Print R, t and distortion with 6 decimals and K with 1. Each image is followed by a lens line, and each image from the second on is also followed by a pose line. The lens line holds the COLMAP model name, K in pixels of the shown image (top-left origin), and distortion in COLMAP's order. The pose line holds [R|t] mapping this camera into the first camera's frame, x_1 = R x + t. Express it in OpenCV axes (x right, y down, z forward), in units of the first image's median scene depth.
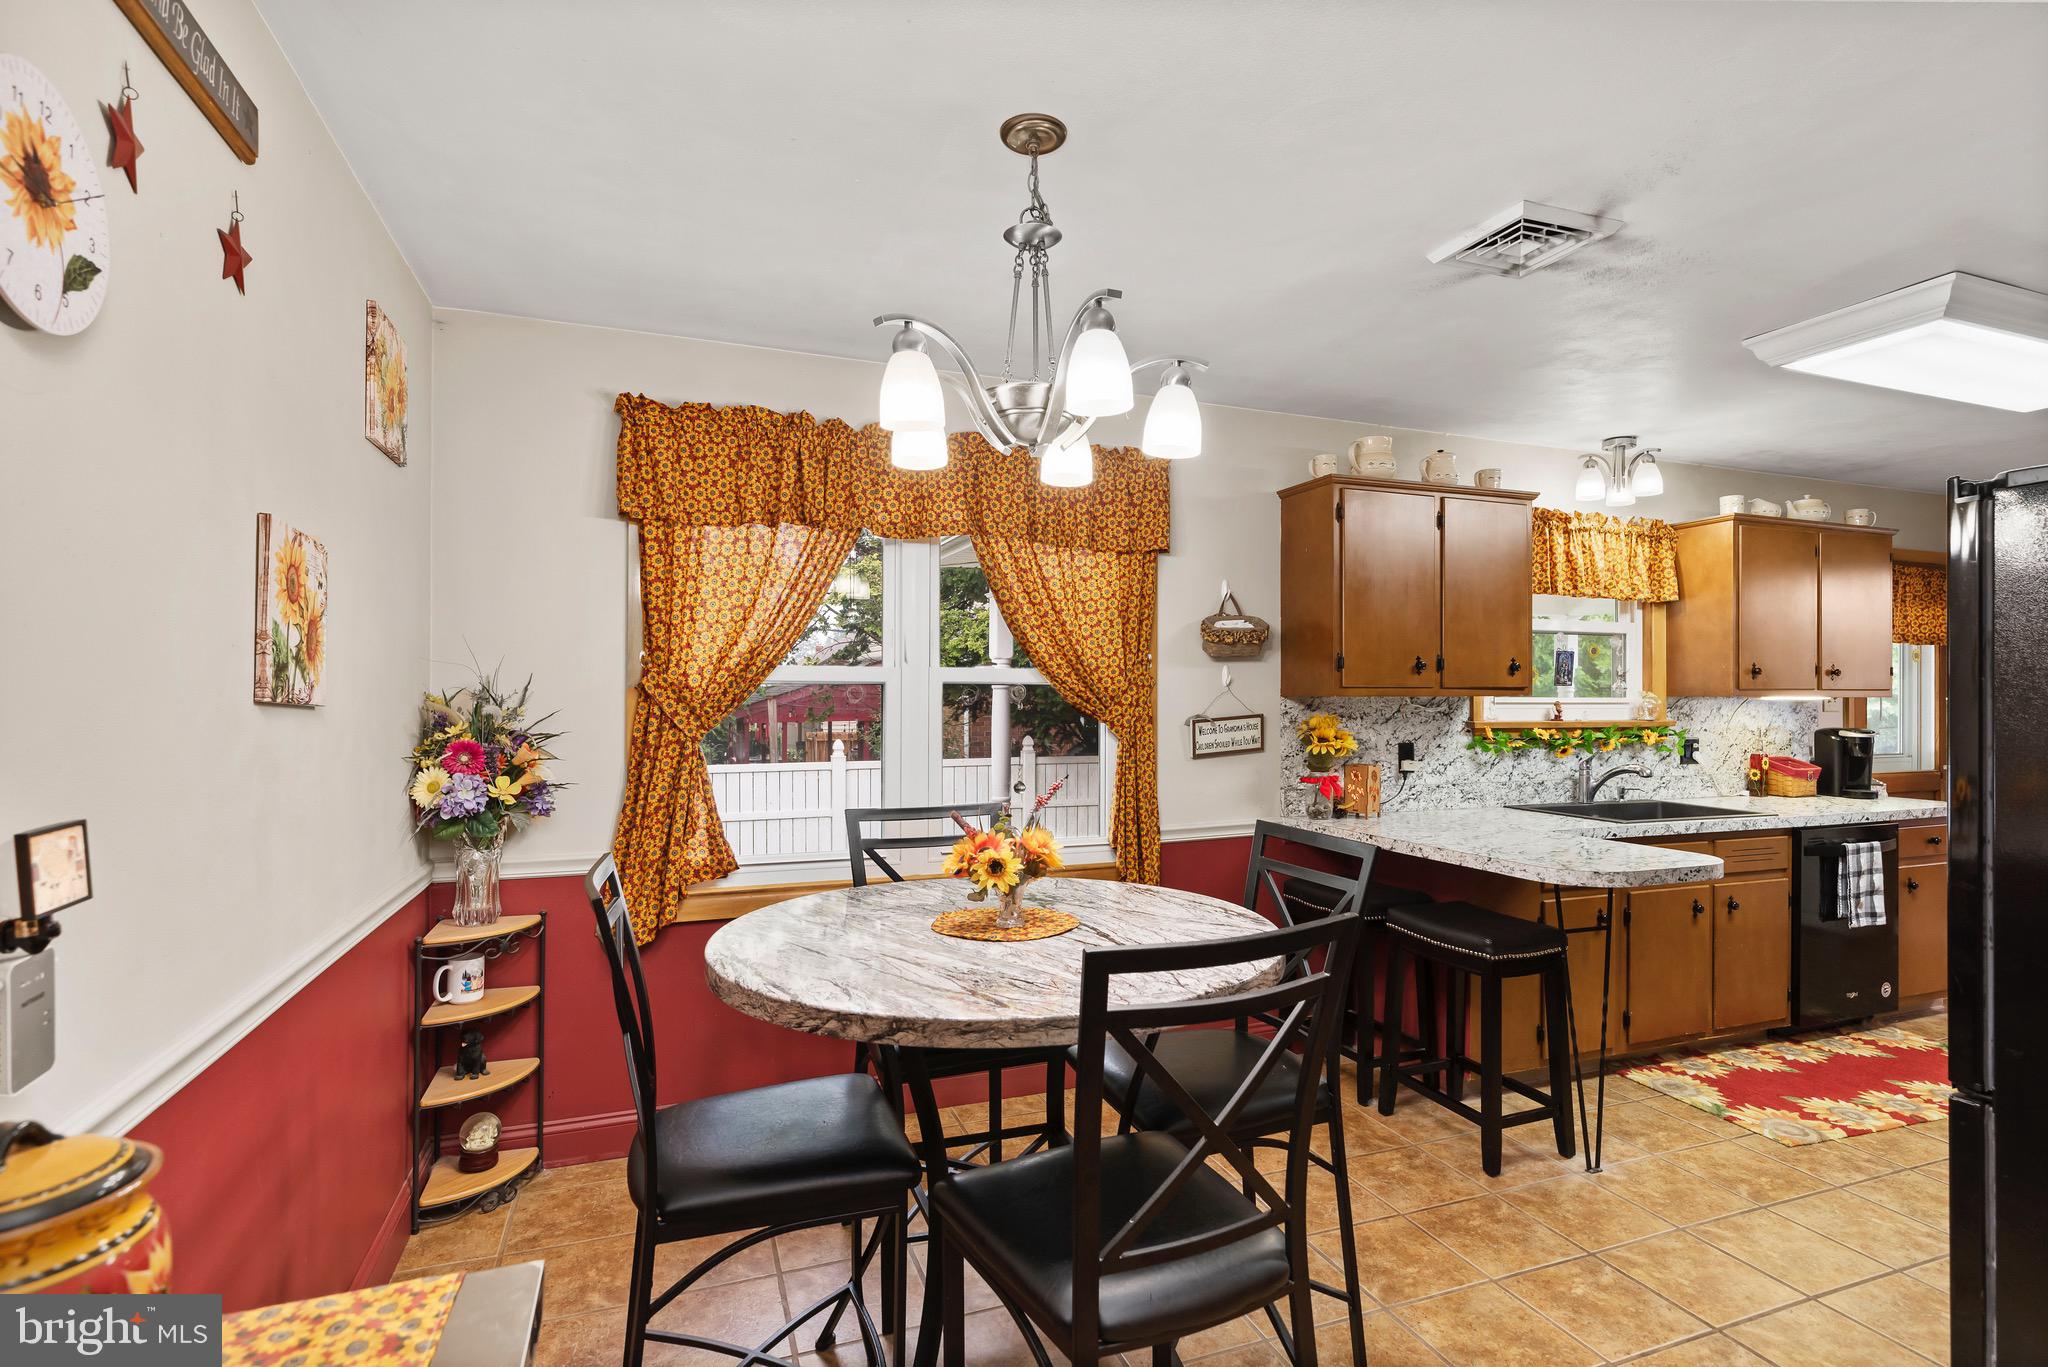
lens RADIAL K [[995.3, 0, 1046.6], [0, 995.3, 686.7], [0, 0, 1]] dist [0.005206, 0.000603]
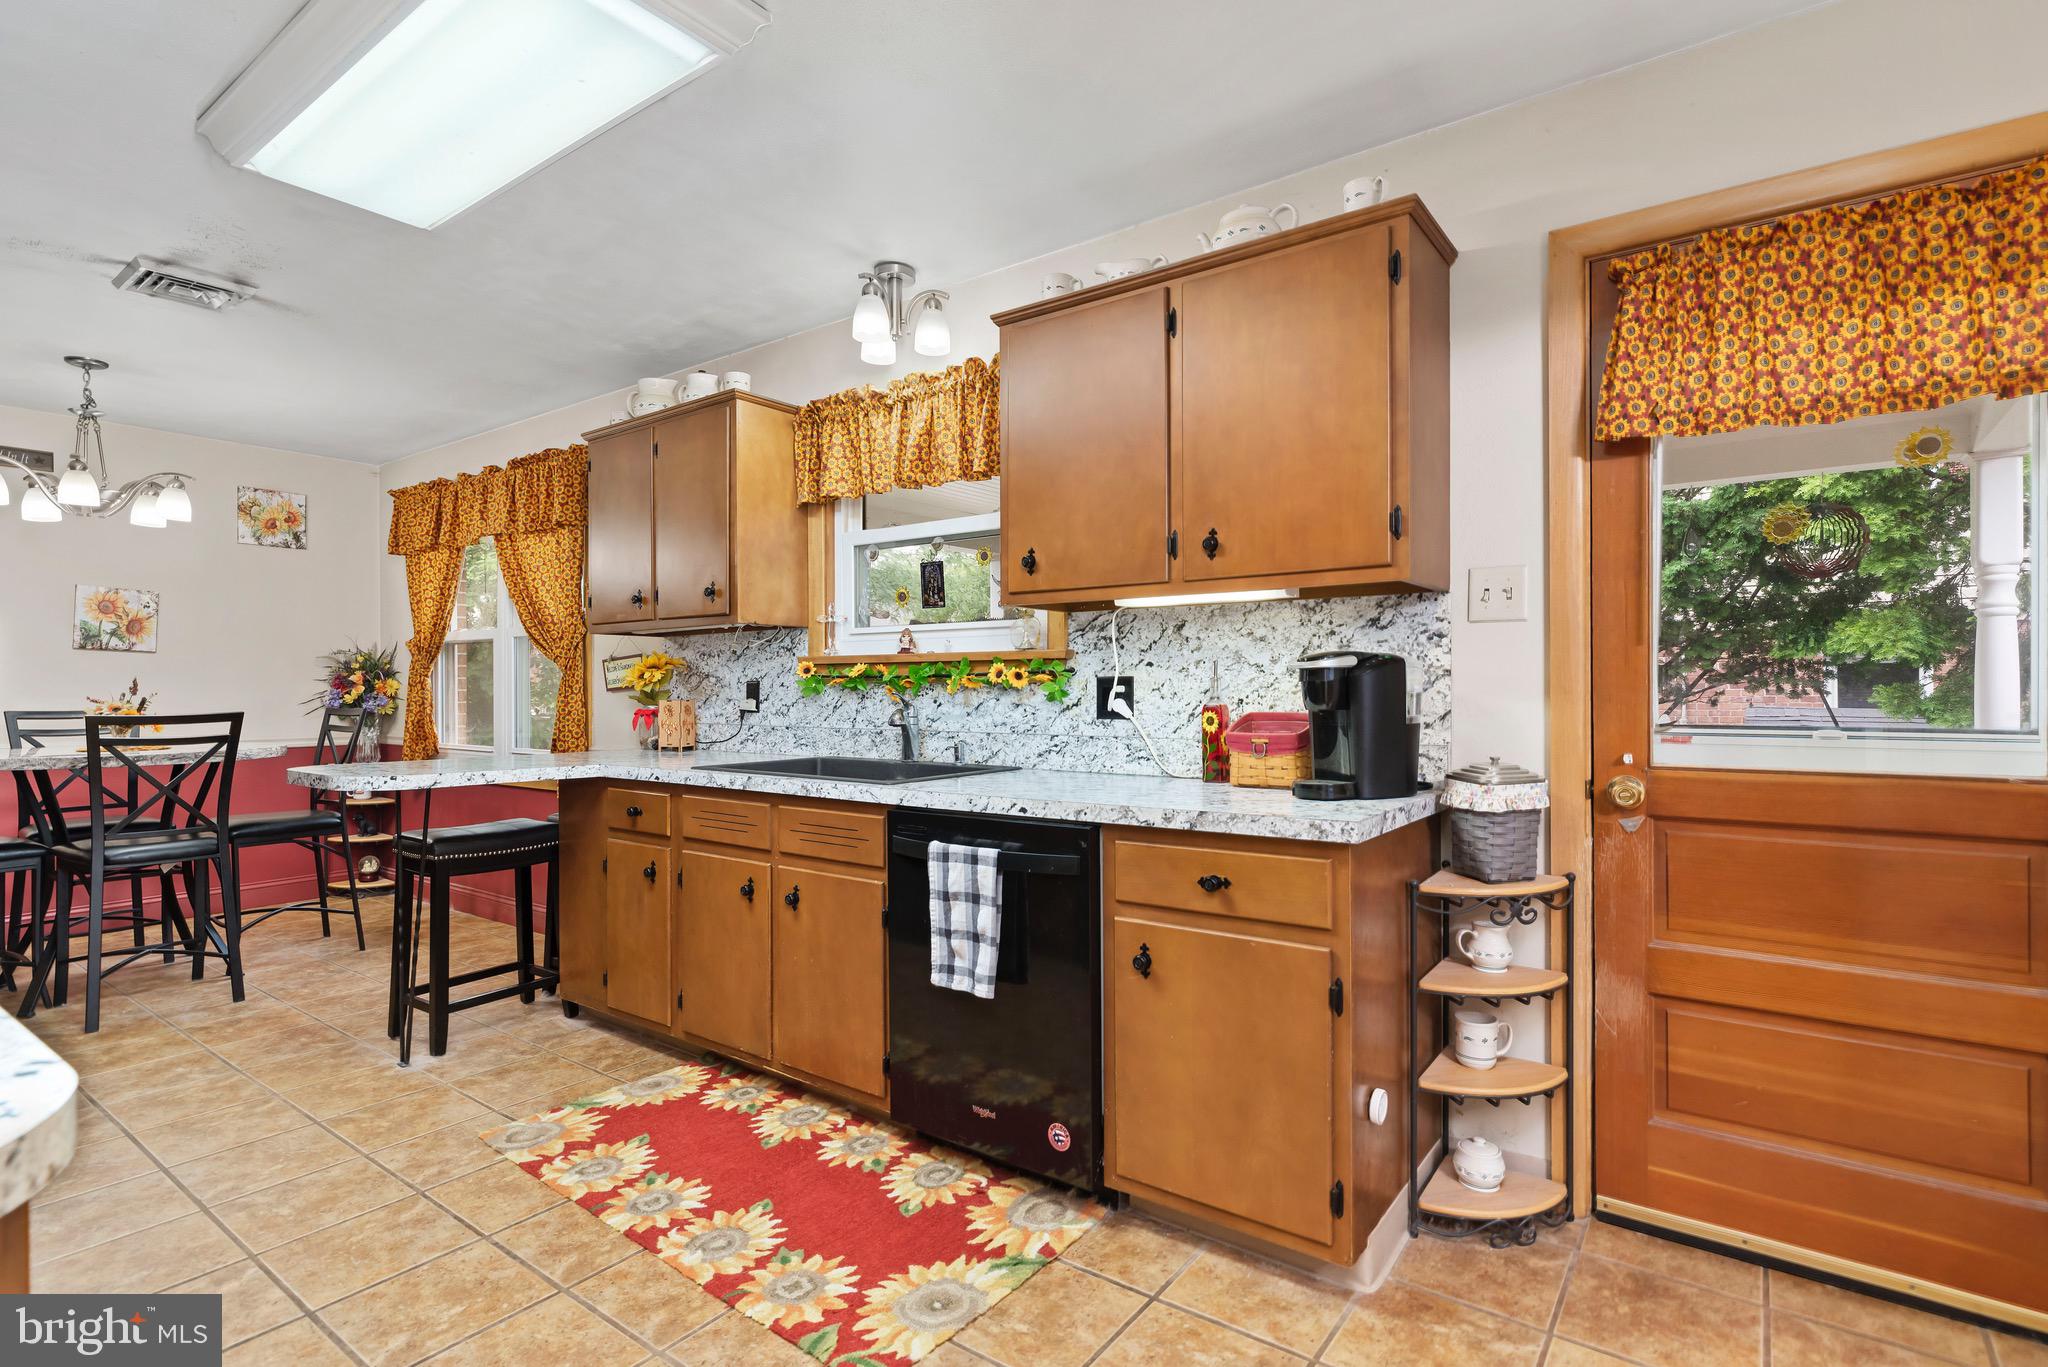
lens RADIAL K [[989.1, 0, 1045.7], [0, 989.1, 679.9], [0, 0, 1]] dist [-0.000621, 0.000163]
pose [[0.544188, -0.010707, -0.838895, 1.331232], [0.012860, 0.999908, -0.004420, 0.064662], [0.838865, -0.008383, 0.544276, 0.738102]]
